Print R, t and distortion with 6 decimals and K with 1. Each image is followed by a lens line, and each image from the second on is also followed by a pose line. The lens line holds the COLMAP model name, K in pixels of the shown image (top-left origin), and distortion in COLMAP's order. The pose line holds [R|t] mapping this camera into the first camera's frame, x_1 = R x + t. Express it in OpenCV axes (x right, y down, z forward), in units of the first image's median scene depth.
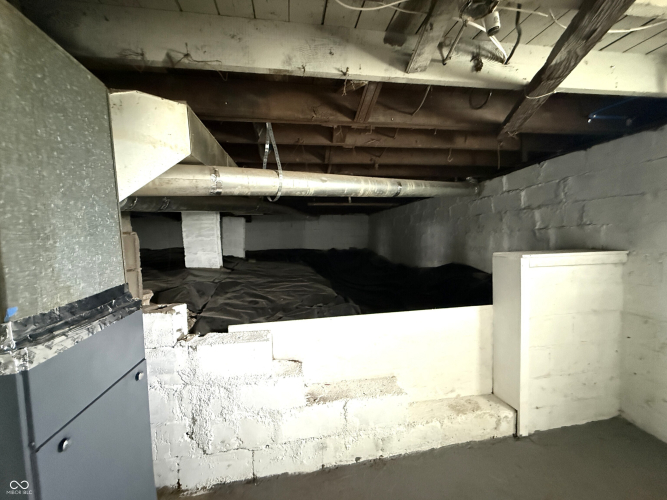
lens RADIAL K [[266.5, 0, 333.5], [0, 266.5, 250.0], [0, 0, 1]] dist [-0.000200, -0.000068]
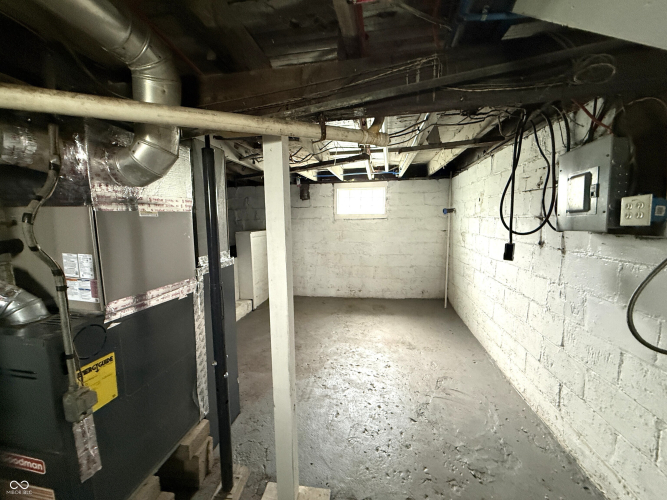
lens RADIAL K [[266.5, 0, 333.5], [0, 266.5, 250.0], [0, 0, 1]] dist [-0.000200, -0.000068]
pose [[0.324095, -0.088387, 0.941886, -1.238595], [0.047163, 0.995897, 0.077227, 0.025459], [-0.944848, 0.019393, 0.326934, -0.440860]]
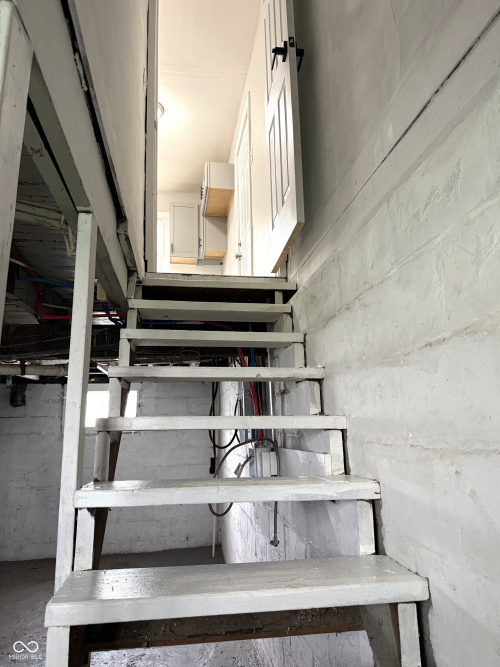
lens RADIAL K [[489.3, 0, 250.0], [0, 489.3, 333.5], [0, 0, 1]] dist [0.001823, -0.002976]
pose [[0.014871, 0.213651, 0.976797, -2.212220], [0.067744, 0.974445, -0.214168, 0.059928], [-0.997592, 0.069357, 0.000018, -0.976961]]
